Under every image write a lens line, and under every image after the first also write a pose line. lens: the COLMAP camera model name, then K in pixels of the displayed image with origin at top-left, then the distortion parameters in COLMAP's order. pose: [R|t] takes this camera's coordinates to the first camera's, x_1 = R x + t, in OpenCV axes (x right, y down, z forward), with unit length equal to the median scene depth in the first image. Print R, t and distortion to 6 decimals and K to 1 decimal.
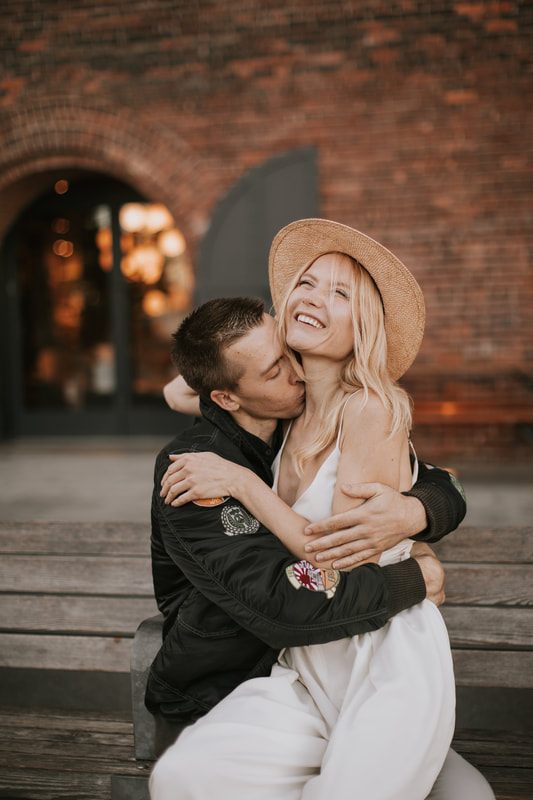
lens RADIAL K [[1192.7, 0, 270.7], [0, 1192.7, 401.5], [0, 0, 1]] dist [-0.028370, -0.112139]
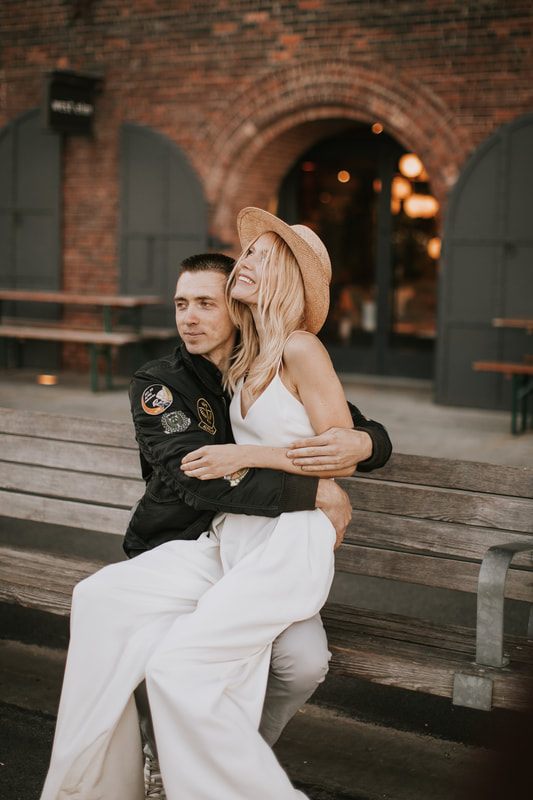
lens RADIAL K [[1222.5, 0, 268.4], [0, 1222.5, 377.9], [0, 0, 1]] dist [-0.037178, -0.121898]
pose [[0.956271, 0.082051, -0.280738, 0.341693], [-0.073958, 0.996486, 0.039319, -0.013063], [0.282978, -0.016836, 0.958979, -0.243709]]
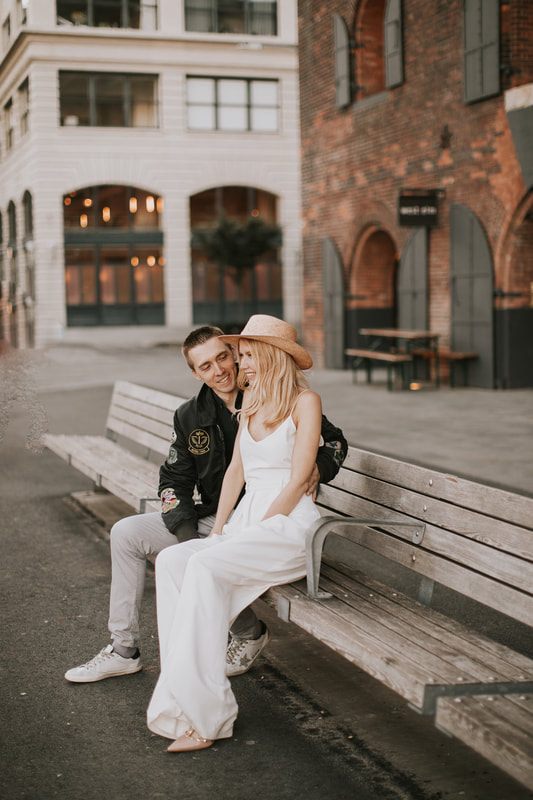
lens RADIAL K [[1192.7, 0, 270.7], [0, 1192.7, 401.5], [0, 0, 1]] dist [-0.028370, -0.112139]
pose [[0.515275, 0.078026, -0.853465, 1.368042], [-0.046940, 0.996922, 0.062801, -0.074138], [0.855738, 0.007702, 0.517352, -0.058259]]
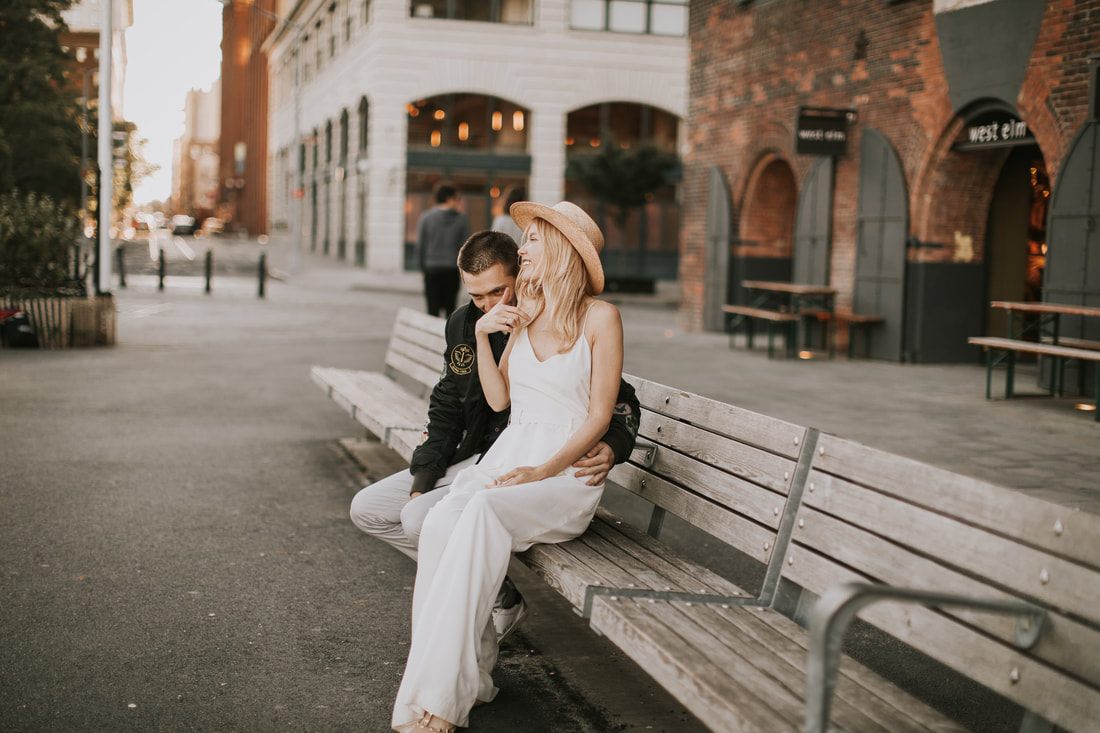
lens RADIAL K [[1526.8, 0, 551.3], [0, 1526.8, 368.6], [0, 0, 1]] dist [-0.041908, -0.033268]
pose [[0.447088, 0.100394, -0.888838, 1.635890], [-0.101236, 0.992976, 0.061235, -0.016886], [0.888743, 0.062605, 0.454111, -0.003719]]
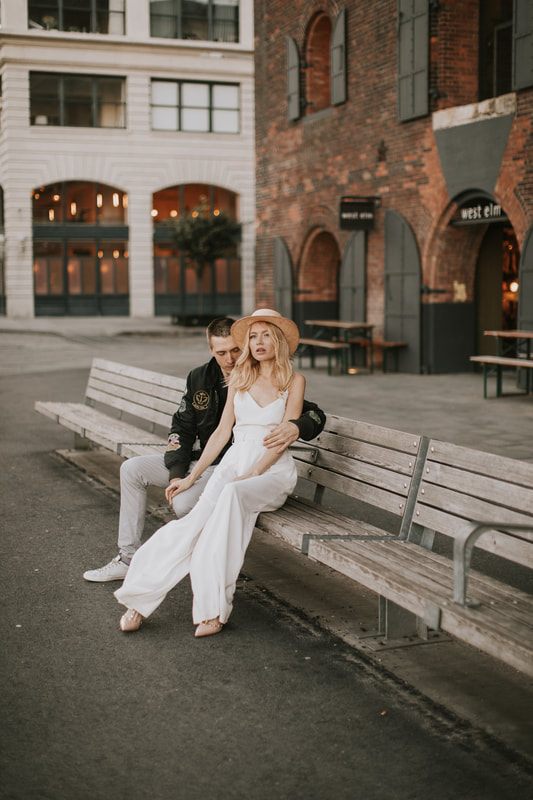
lens RADIAL K [[1142.1, 0, 261.9], [0, 1142.1, 398.5], [0, 0, 1]] dist [-0.028496, -0.105702]
pose [[0.538823, 0.089907, -0.837608, 1.858056], [-0.059905, 0.995861, 0.068358, -0.064892], [0.840286, 0.013344, 0.541979, -0.320493]]
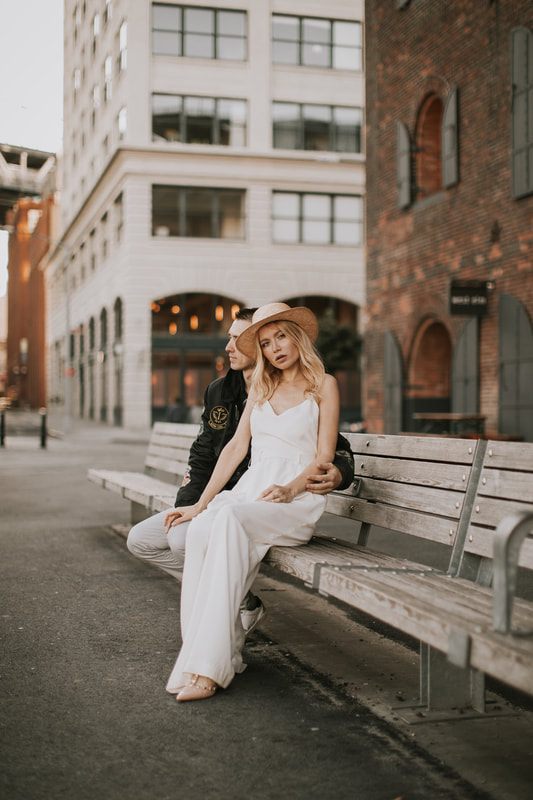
lens RADIAL K [[1171.0, 0, 269.1], [0, 1171.0, 398.2], [0, 0, 1]] dist [-0.021978, -0.107724]
pose [[0.451960, 0.006817, -0.892012, 1.644522], [-0.069764, 0.997178, -0.027726, 0.093338], [0.889306, 0.074761, 0.451160, -0.018103]]
